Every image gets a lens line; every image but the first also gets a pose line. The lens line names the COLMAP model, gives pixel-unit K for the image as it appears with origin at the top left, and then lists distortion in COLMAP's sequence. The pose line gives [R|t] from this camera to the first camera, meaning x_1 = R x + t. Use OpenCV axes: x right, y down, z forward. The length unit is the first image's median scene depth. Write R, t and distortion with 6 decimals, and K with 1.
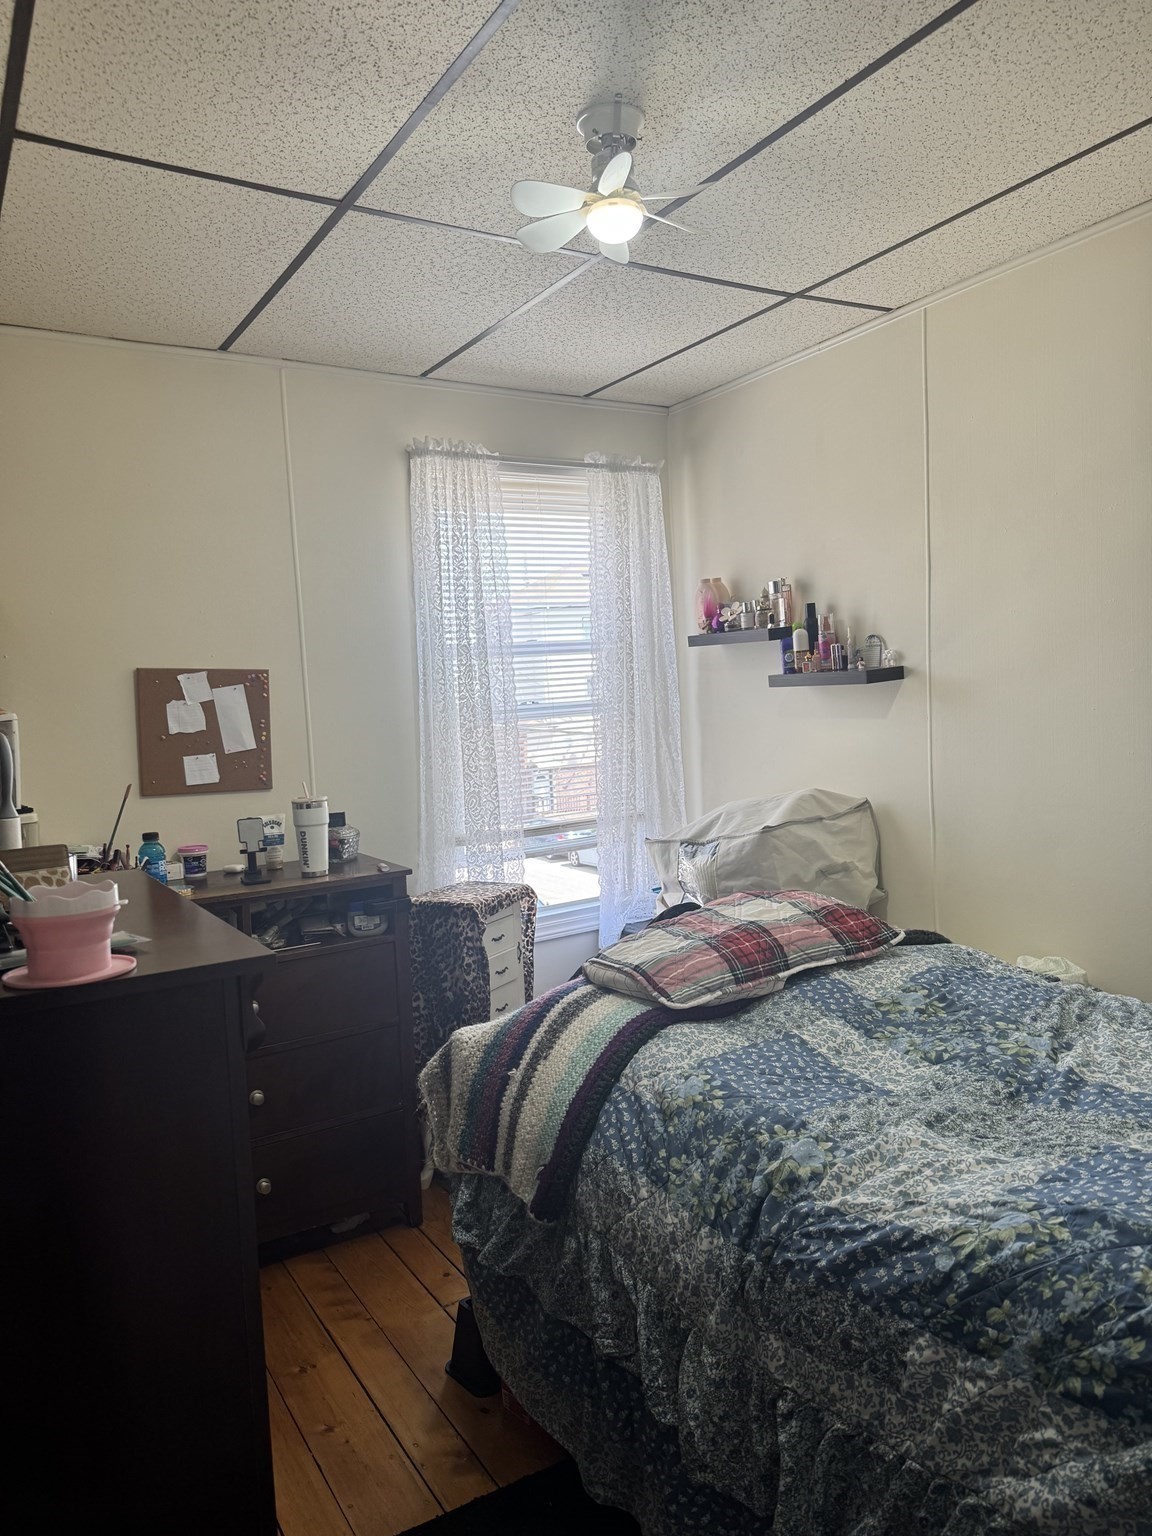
lens RADIAL K [[1091.5, 0, 576.0], [0, 1091.5, 768.0], [0, 0, 1]] dist [-0.006009, -0.003338]
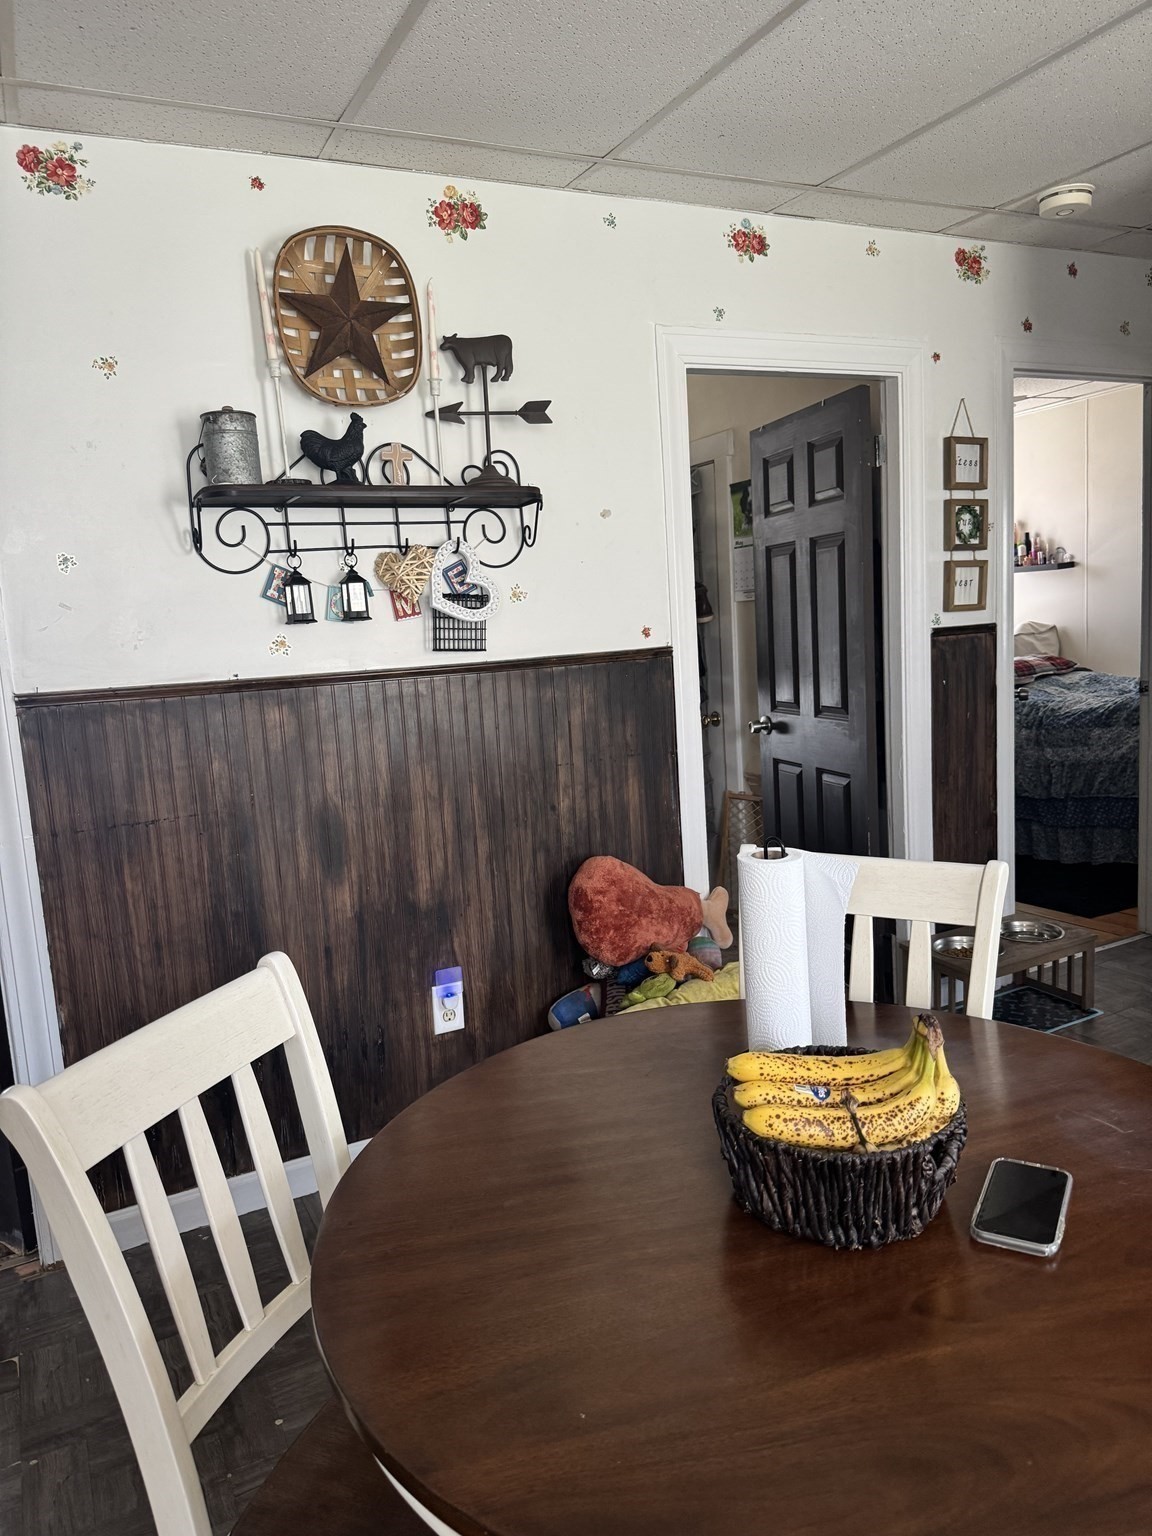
lens RADIAL K [[1091.5, 0, 576.0], [0, 1091.5, 768.0], [0, 0, 1]] dist [-0.006009, -0.003338]
pose [[0.995497, -0.007014, -0.094534, -0.476412], [0.013258, 0.997759, 0.065578, 0.158892], [0.093862, -0.066536, 0.993359, -1.249691]]
